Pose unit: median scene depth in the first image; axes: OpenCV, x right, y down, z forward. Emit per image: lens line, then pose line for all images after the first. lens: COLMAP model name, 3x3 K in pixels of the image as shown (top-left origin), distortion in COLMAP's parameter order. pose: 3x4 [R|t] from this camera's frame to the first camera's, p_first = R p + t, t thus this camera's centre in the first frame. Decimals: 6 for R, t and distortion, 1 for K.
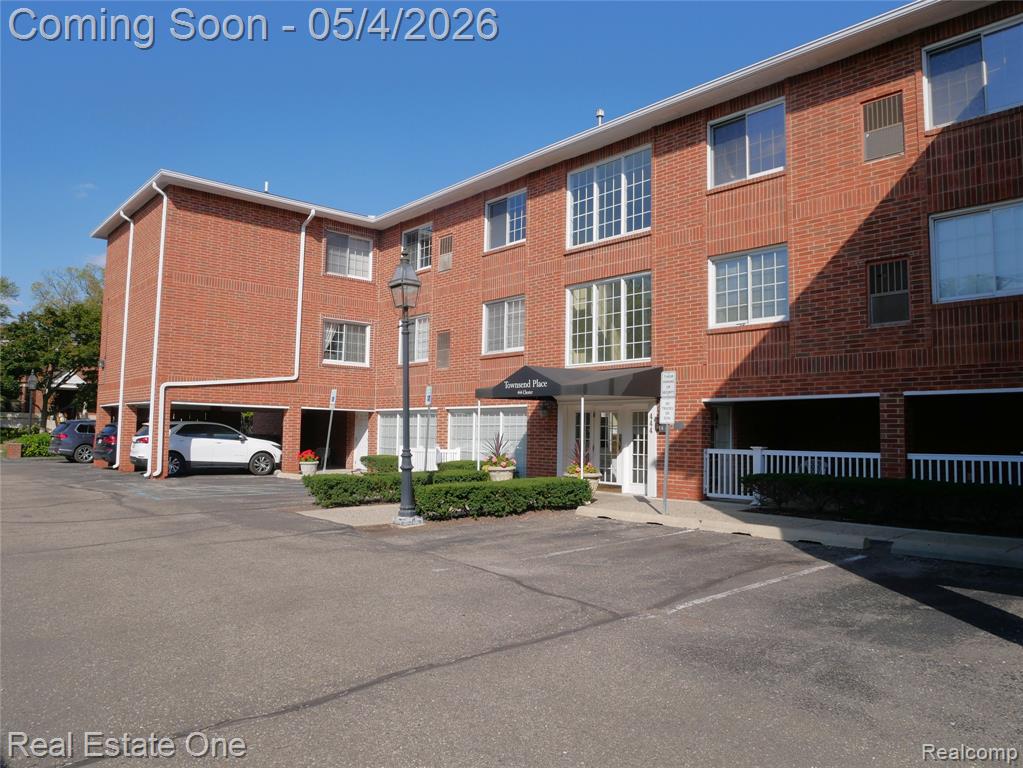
lens RADIAL K [[732.9, 0, 508.8], [0, 732.9, 382.3], [0, 0, 1]] dist [-0.071202, 0.022057]
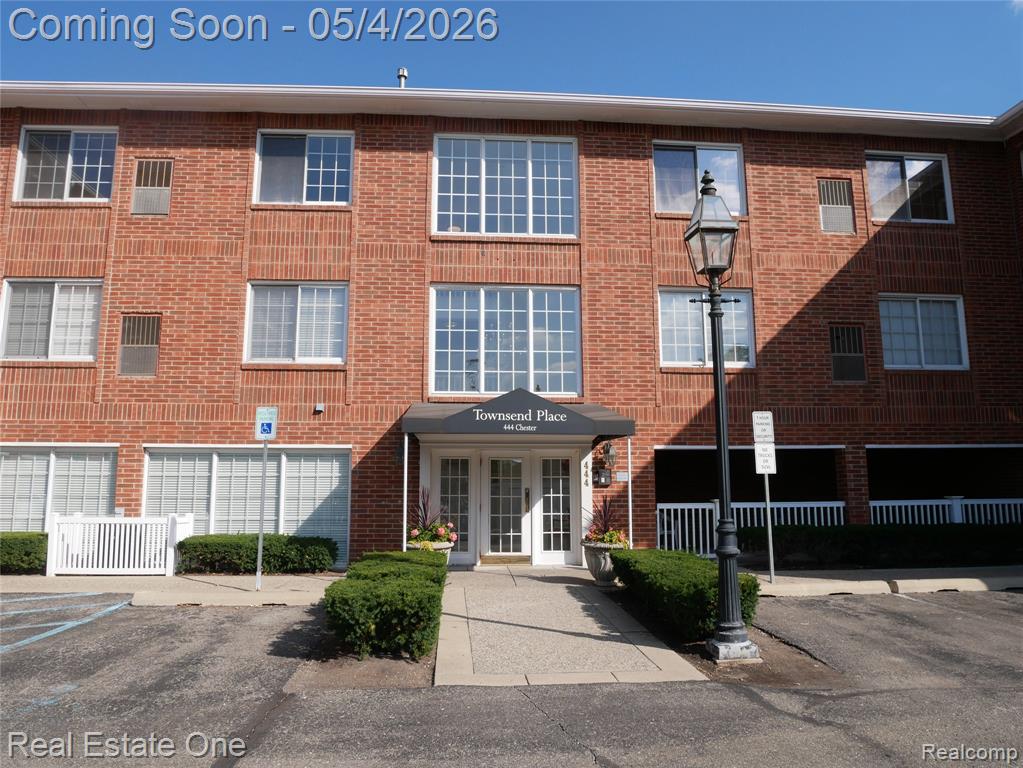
lens RADIAL K [[732.9, 0, 513.1], [0, 732.9, 381.6], [0, 0, 1]] dist [-0.071202, 0.022057]
pose [[0.599718, 0.102086, 0.793673, -0.500163], [-0.045599, 0.994577, -0.093471, 0.033673], [-0.798911, 0.019865, 0.601120, 0.574284]]
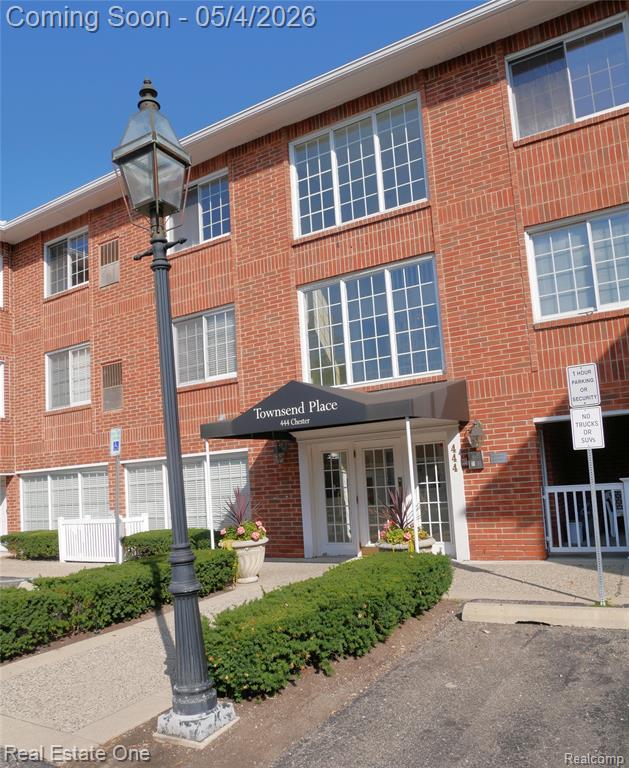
lens RADIAL K [[602.2, 0, 310.5], [0, 602.2, 423.7], [0, 0, 1]] dist [-0.073575, 0.024349]
pose [[0.948250, -0.047581, 0.313940, -0.125314], [0.056739, 0.998187, -0.020091, 0.025479], [-0.312415, 0.036864, 0.949230, 0.474453]]
